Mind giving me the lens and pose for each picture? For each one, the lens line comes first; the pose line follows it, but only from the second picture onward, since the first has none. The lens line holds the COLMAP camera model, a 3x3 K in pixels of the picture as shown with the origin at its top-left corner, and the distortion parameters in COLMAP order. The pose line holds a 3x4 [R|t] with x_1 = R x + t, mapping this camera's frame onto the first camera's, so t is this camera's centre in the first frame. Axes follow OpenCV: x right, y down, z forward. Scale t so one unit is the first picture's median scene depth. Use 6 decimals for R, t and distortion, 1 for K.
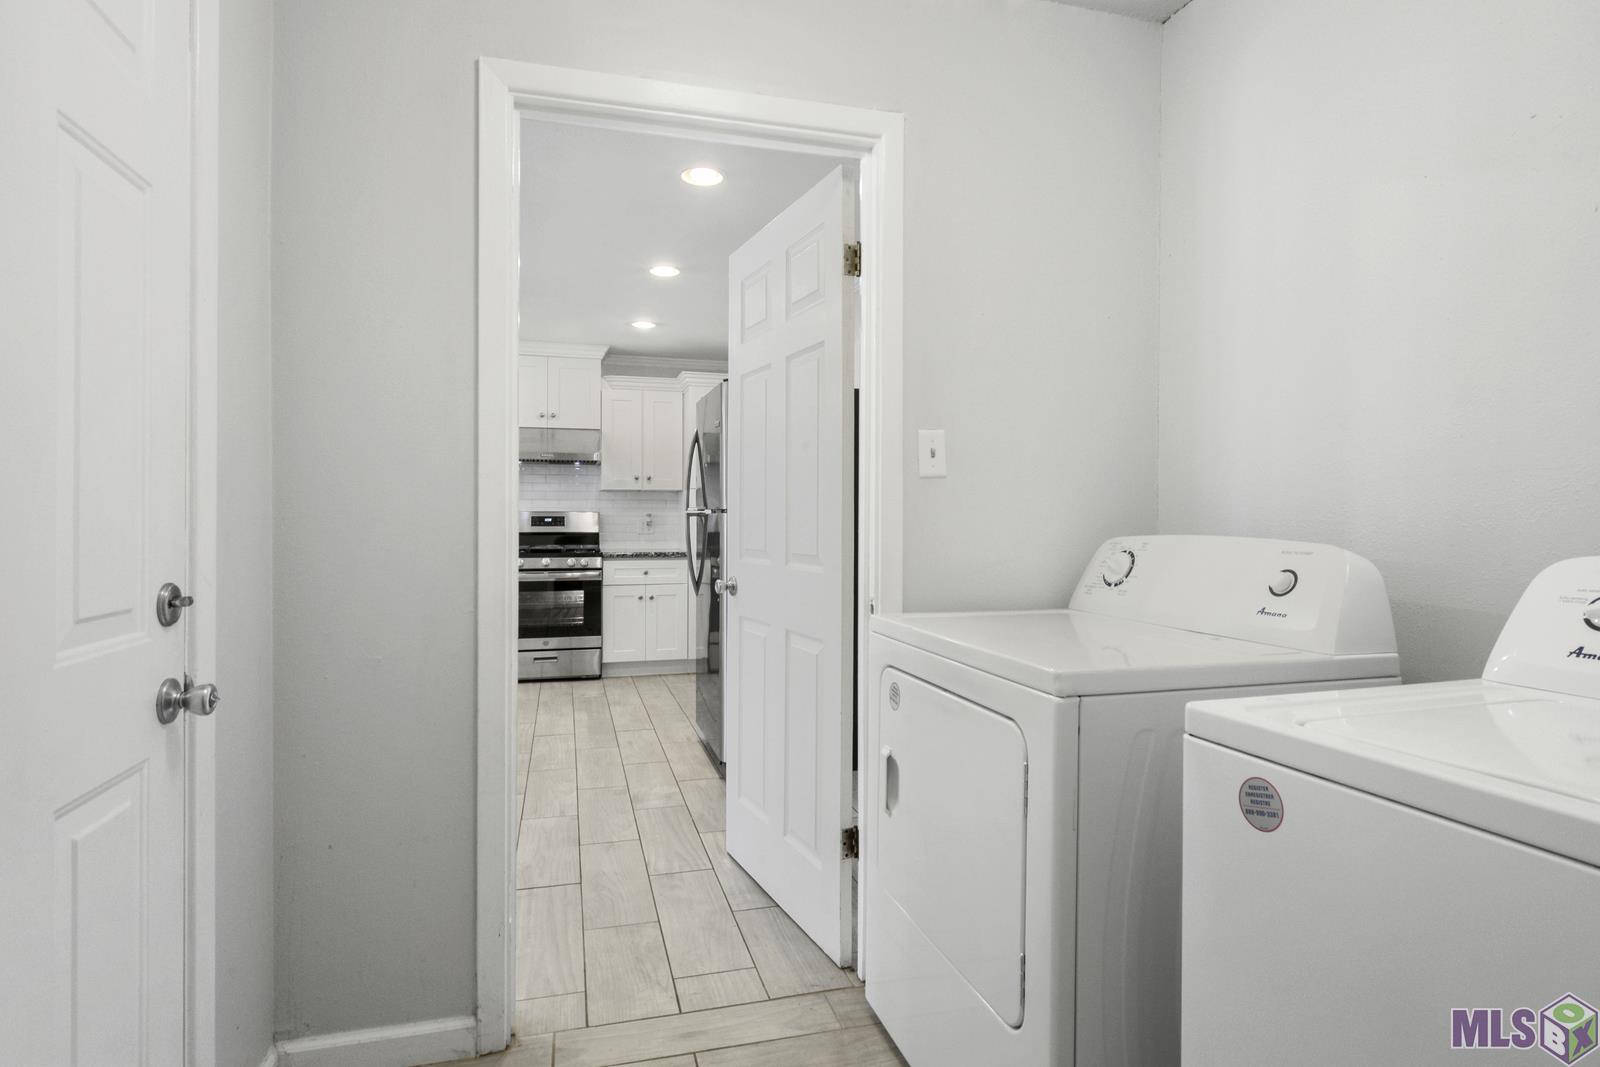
lens RADIAL K [[807.7, 0, 800.0], [0, 807.7, 533.5], [0, 0, 1]] dist [-0.000961, 0.000420]
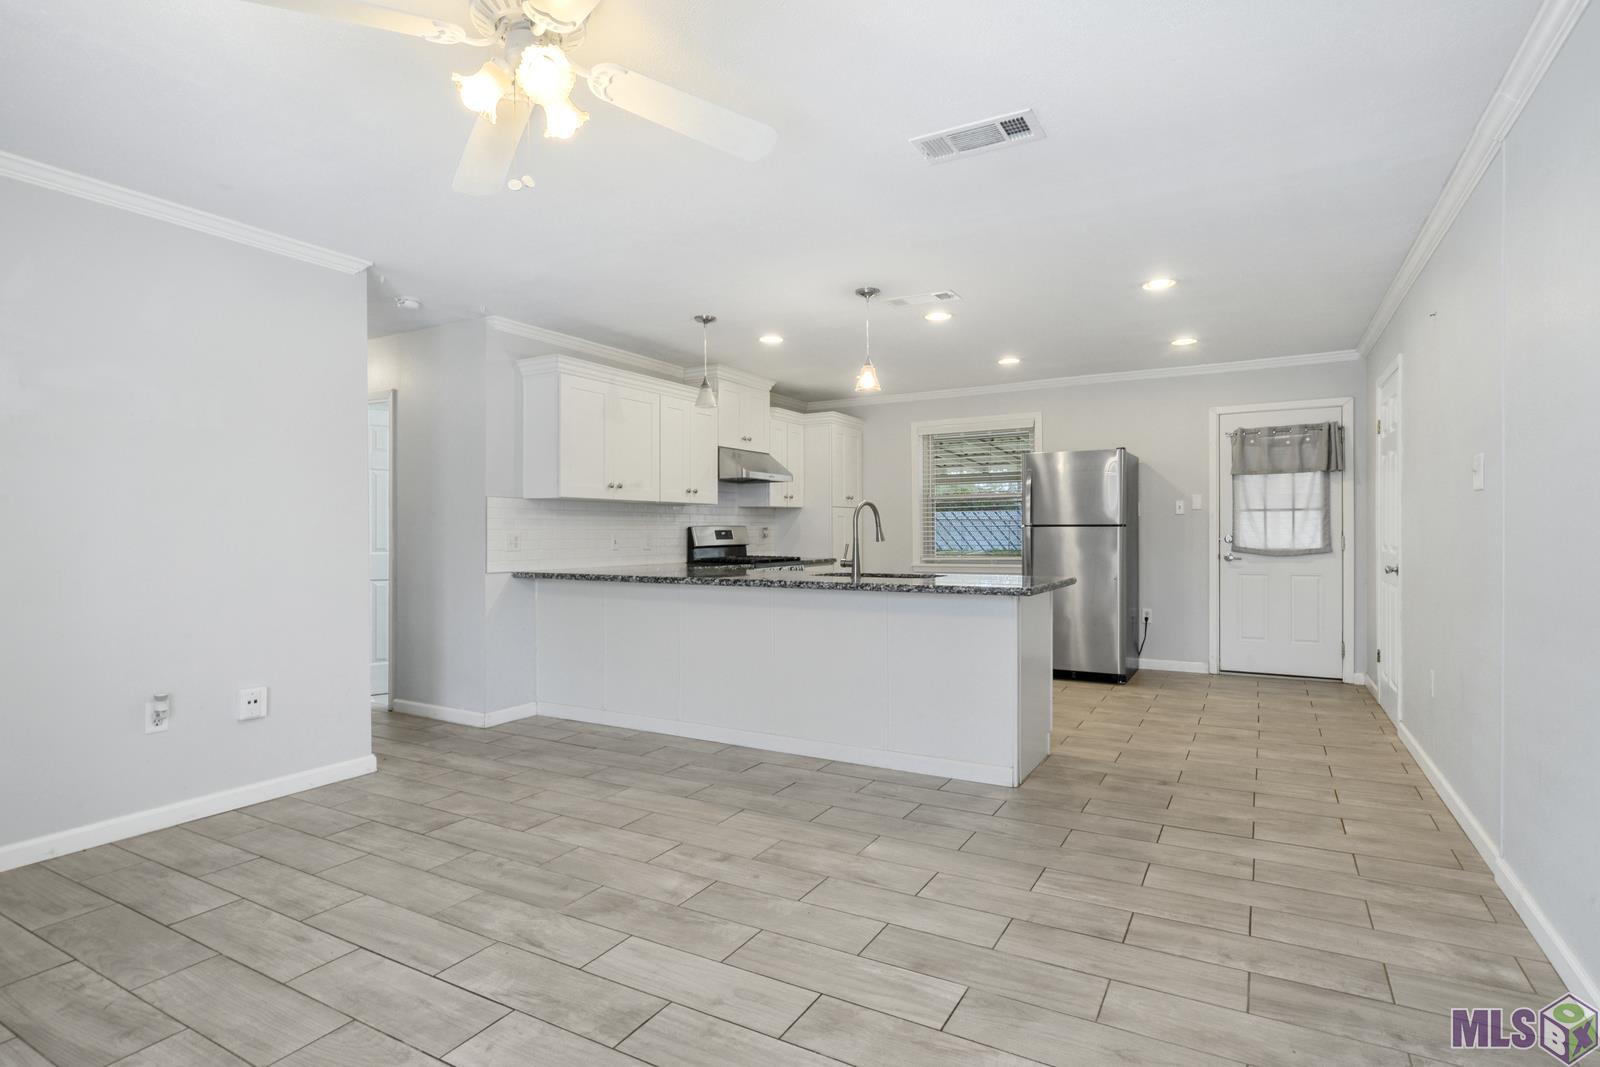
lens RADIAL K [[807.7, 0, 800.0], [0, 807.7, 533.5], [0, 0, 1]] dist [-0.000961, 0.000420]
pose [[0.713763, -0.011762, 0.700289, -1.047153], [0.021517, 0.999755, -0.005138, -0.009322], [-0.700057, 0.018735, 0.713841, 0.163874]]
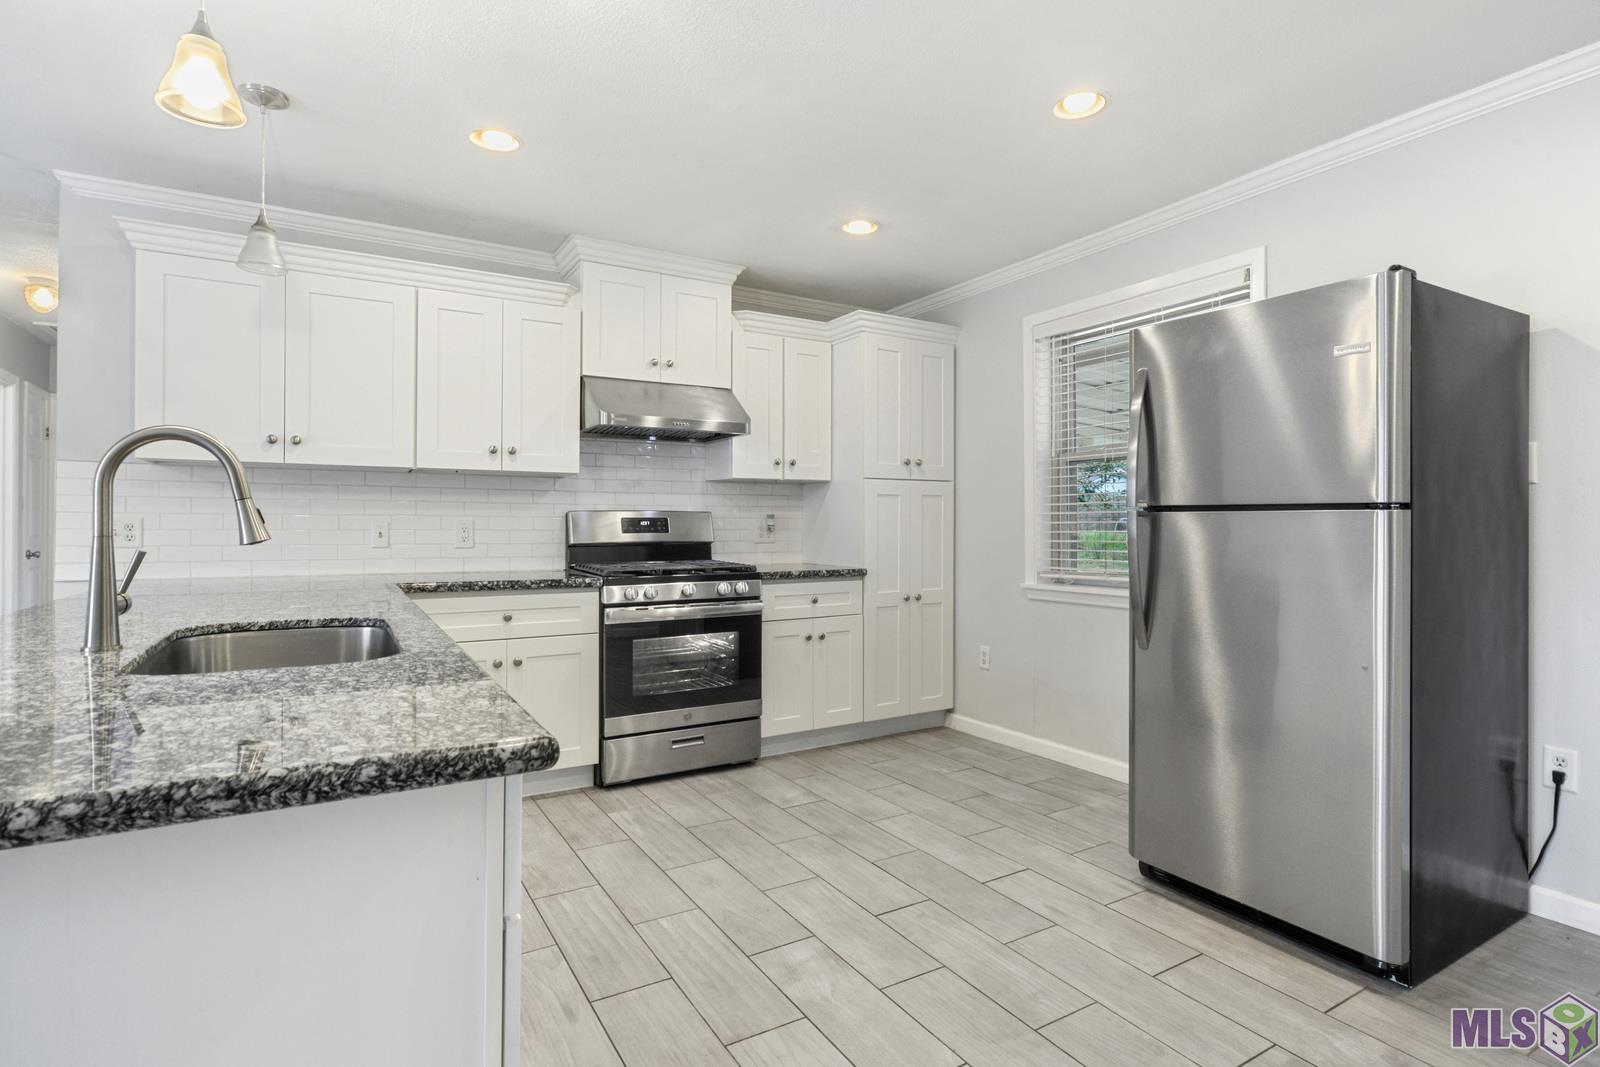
lens RADIAL K [[804.6, 0, 806.7], [0, 804.6, 523.0], [0, 0, 1]] dist [-0.001753, -0.000080]
pose [[0.965889, -0.003152, 0.258937, -0.371568], [0.008063, 0.999807, -0.017905, -0.004373], [-0.258830, 0.019382, 0.965728, 0.346928]]
